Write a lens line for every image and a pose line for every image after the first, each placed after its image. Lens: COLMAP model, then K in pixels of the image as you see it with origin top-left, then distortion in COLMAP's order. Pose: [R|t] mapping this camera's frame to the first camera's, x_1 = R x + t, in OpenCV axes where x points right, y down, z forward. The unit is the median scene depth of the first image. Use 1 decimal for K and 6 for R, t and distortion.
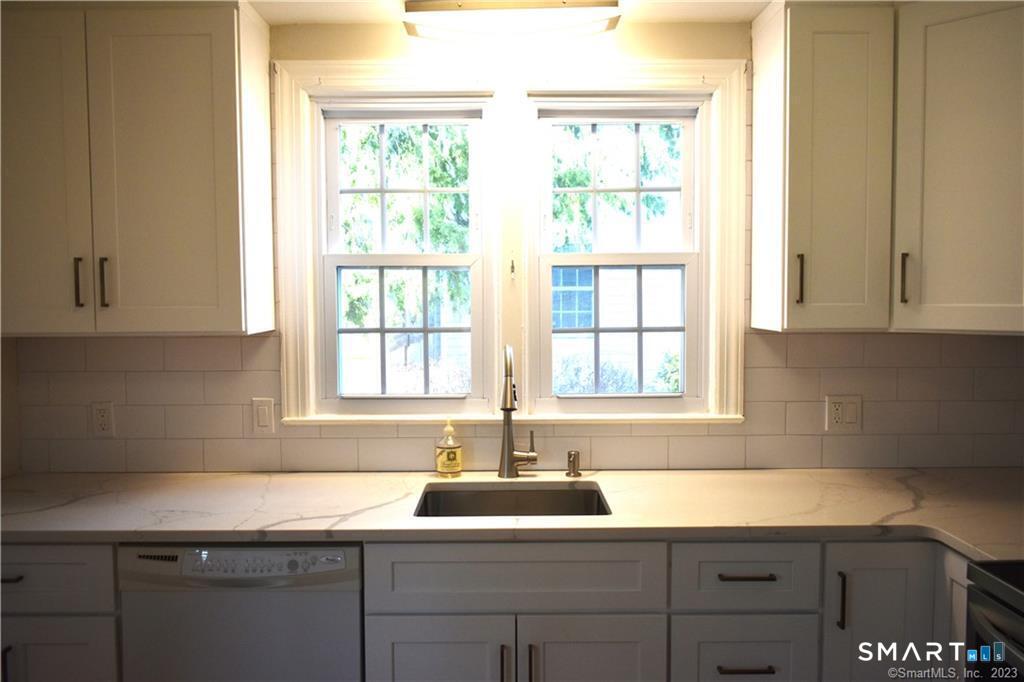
lens RADIAL K [[820.8, 0, 512.0], [0, 820.8, 341.0], [0, 0, 1]] dist [-0.004987, -0.002631]
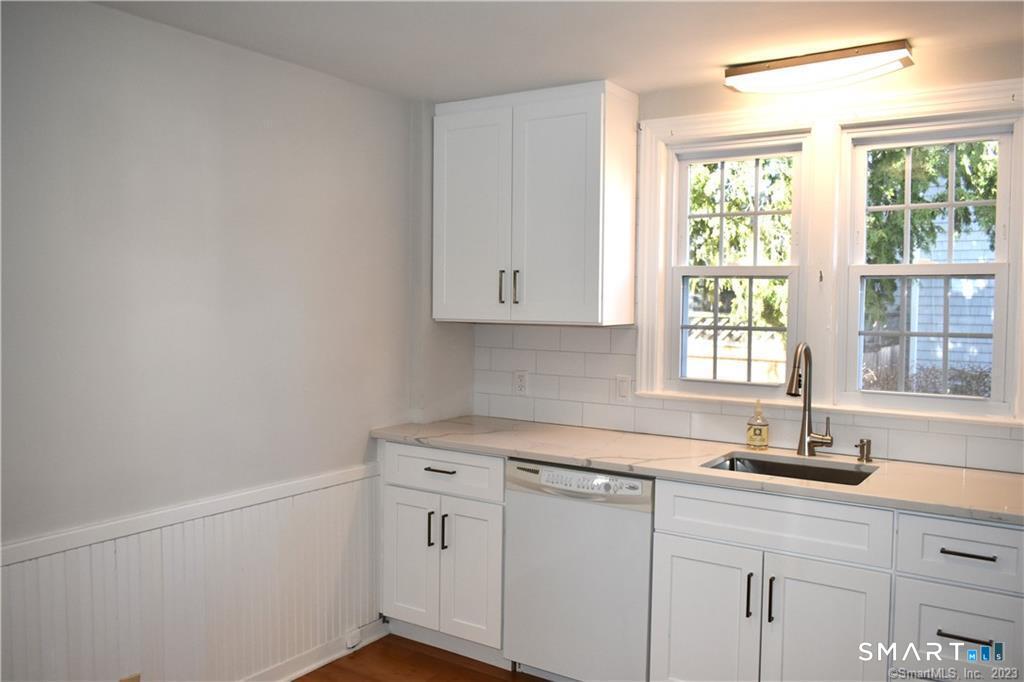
lens RADIAL K [[847.3, 0, 497.3], [0, 847.3, 347.7], [0, 0, 1]] dist [-0.004566, -0.000047]
pose [[0.821837, 0.048891, -0.567620, 0.314868], [-0.048723, 0.998692, 0.015477, 0.014648], [0.567635, 0.014936, 0.823145, -0.253777]]
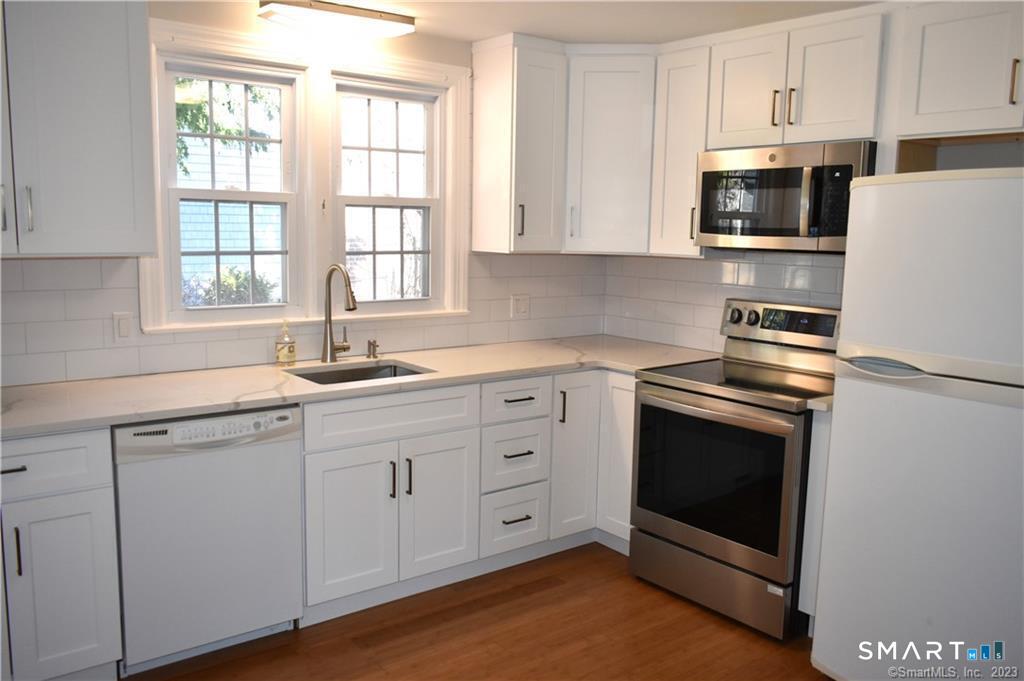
lens RADIAL K [[847.3, 0, 497.3], [0, 847.3, 347.2], [0, 0, 1]] dist [-0.004566, -0.000047]
pose [[0.796549, -0.066417, 0.600915, -0.621097], [0.013323, 0.995634, 0.092383, 0.016556], [-0.604428, -0.065581, 0.793956, -0.270948]]
